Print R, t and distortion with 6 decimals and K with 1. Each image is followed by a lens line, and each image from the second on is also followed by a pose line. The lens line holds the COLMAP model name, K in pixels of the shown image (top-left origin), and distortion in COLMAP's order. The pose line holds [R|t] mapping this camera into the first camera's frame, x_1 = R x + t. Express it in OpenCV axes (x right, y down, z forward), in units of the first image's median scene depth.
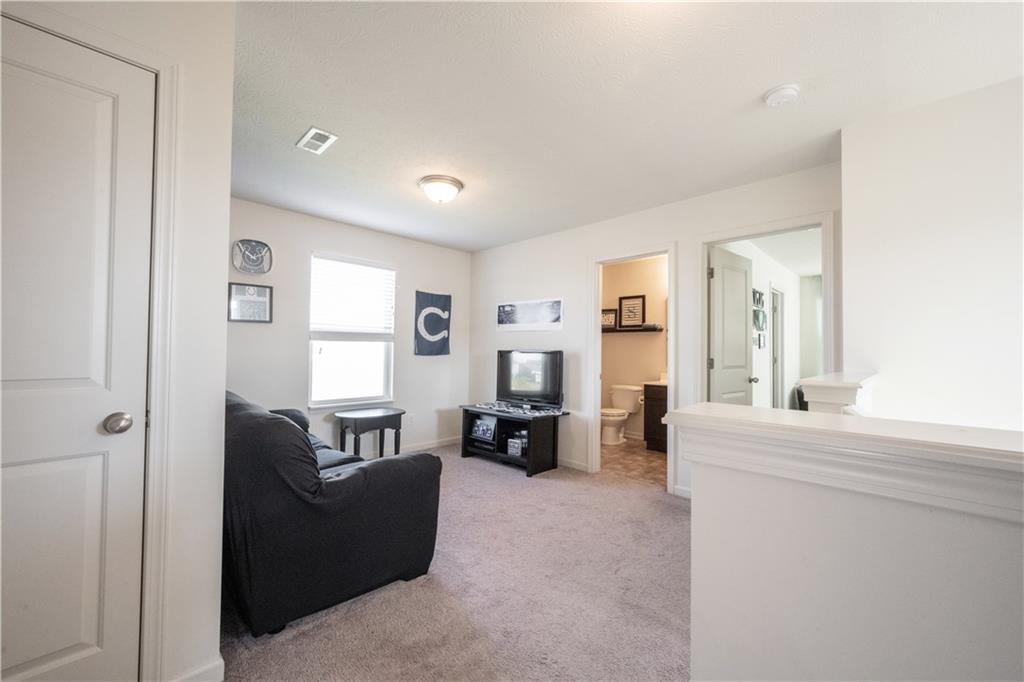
lens RADIAL K [[403.9, 0, 515.9], [0, 403.9, 342.3], [0, 0, 1]] dist [-0.001146, 0.000044]
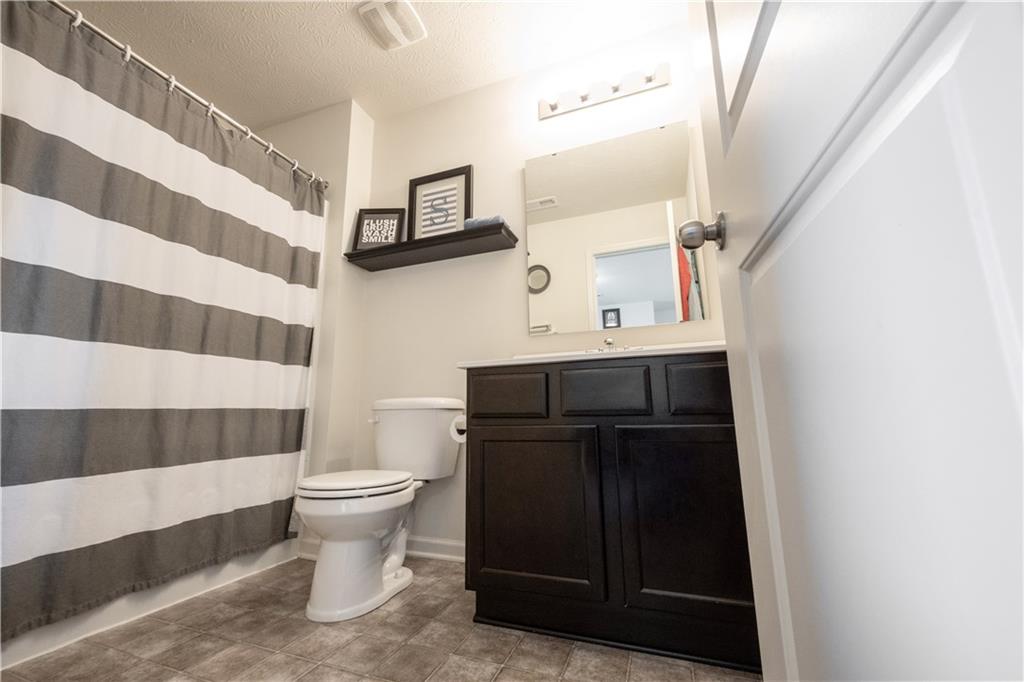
lens RADIAL K [[403.9, 0, 512.7], [0, 403.9, 338.2], [0, 0, 1]] dist [-0.001146, 0.000044]
pose [[0.917847, 0.051126, 0.393629, 0.215856], [0.013103, 0.987227, -0.158777, 0.116570], [-0.396719, 0.150891, 0.905454, 0.670944]]
